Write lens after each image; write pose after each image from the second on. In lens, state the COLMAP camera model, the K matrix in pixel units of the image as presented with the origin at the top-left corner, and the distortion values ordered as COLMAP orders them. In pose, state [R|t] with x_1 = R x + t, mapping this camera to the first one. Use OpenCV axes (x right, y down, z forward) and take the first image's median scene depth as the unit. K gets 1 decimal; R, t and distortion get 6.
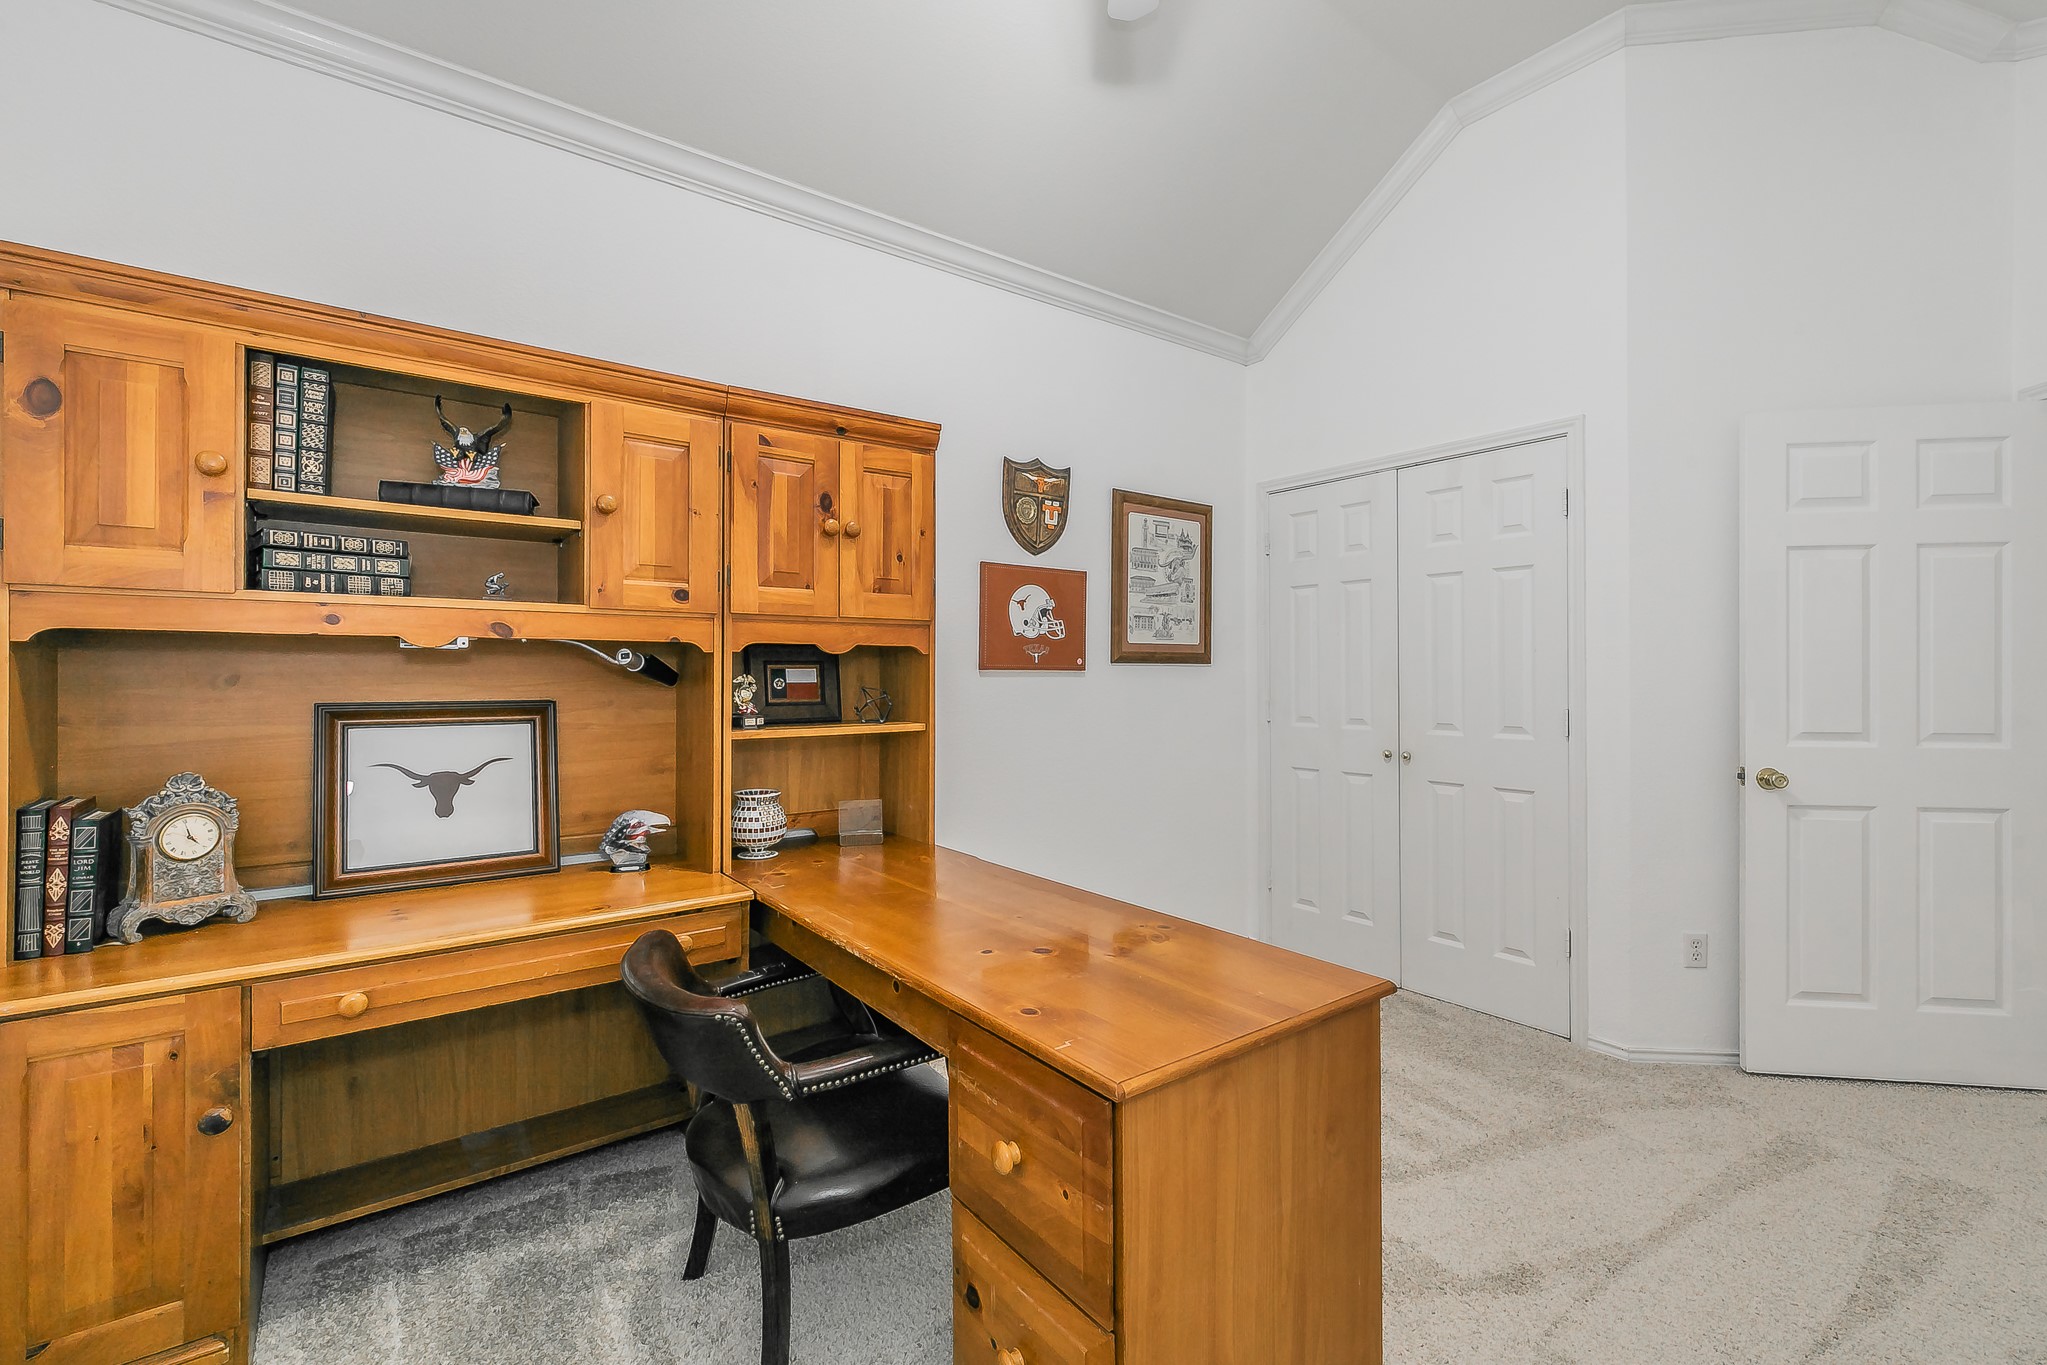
lens RADIAL K [[892.3, 0, 1027.1], [0, 892.3, 673.2], [0, 0, 1]] dist [-0.000410, -0.000498]
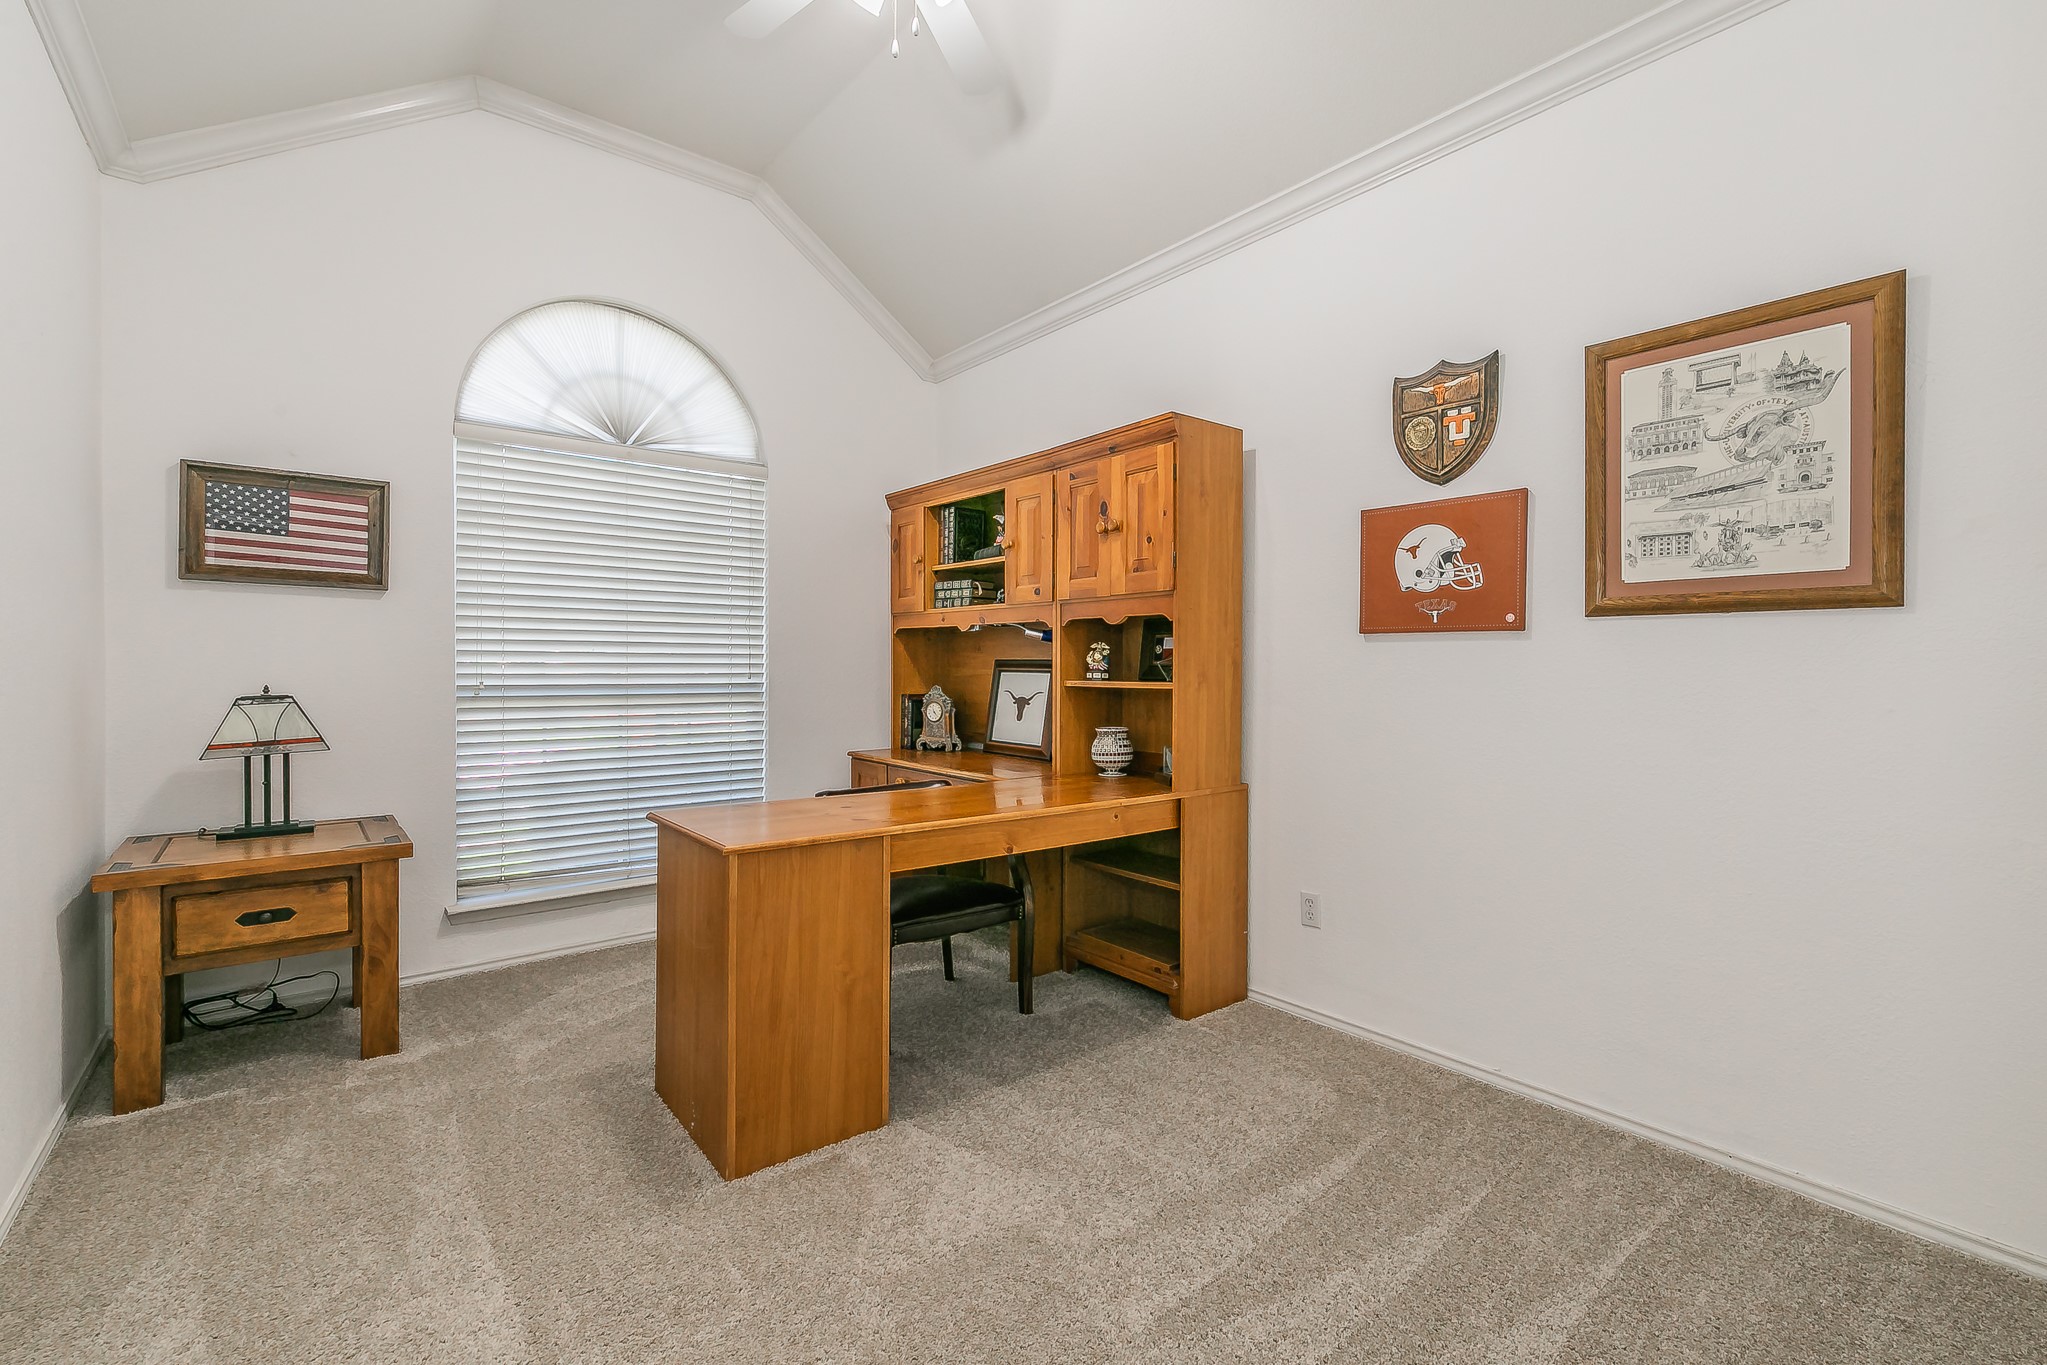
lens RADIAL K [[892.3, 0, 1027.1], [0, 892.3, 673.2], [0, 0, 1]] dist [-0.000410, -0.000498]
pose [[0.033025, 0.009241, -0.999412, 0.797253], [-0.005453, 0.999944, 0.009066, 0.028110], [0.999440, 0.005150, 0.033074, 0.625755]]
